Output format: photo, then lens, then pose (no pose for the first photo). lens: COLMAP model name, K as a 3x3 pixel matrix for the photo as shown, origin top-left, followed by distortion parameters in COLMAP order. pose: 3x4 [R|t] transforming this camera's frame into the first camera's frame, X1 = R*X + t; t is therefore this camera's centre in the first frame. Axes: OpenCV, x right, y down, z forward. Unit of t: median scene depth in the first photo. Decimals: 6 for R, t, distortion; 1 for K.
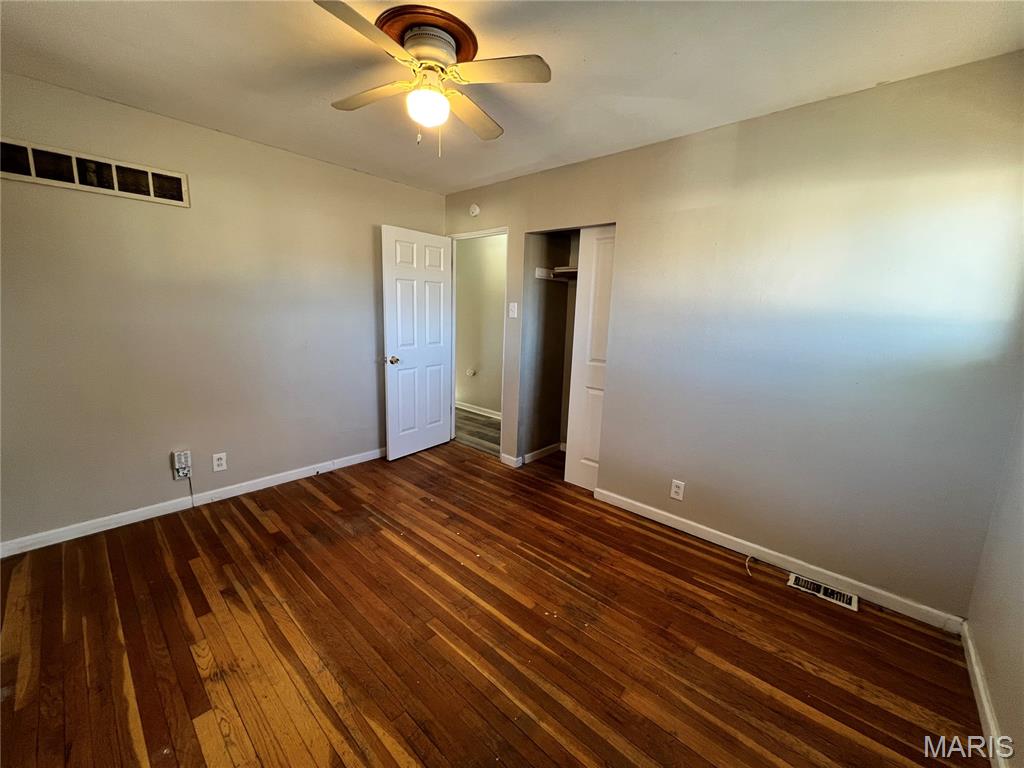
lens RADIAL K [[409.7, 0, 515.6], [0, 409.7, 384.2], [0, 0, 1]] dist [-0.002707, 0.000495]
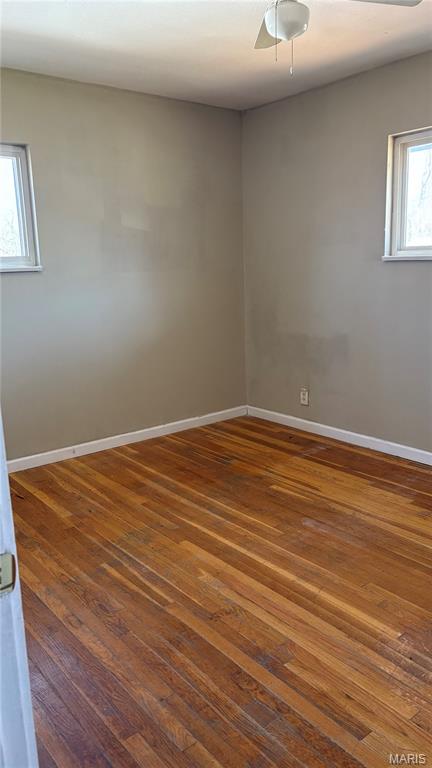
lens RADIAL K [[584.5, 0, 217.4], [0, 584.5, 385.1], [0, 0, 1]] dist [0.045429, -0.007842]
pose [[-0.986776, -0.038044, 0.157561, -0.227495], [0.025498, 0.923529, 0.382680, -0.325546], [-0.160071, 0.381637, -0.910346, 1.917540]]
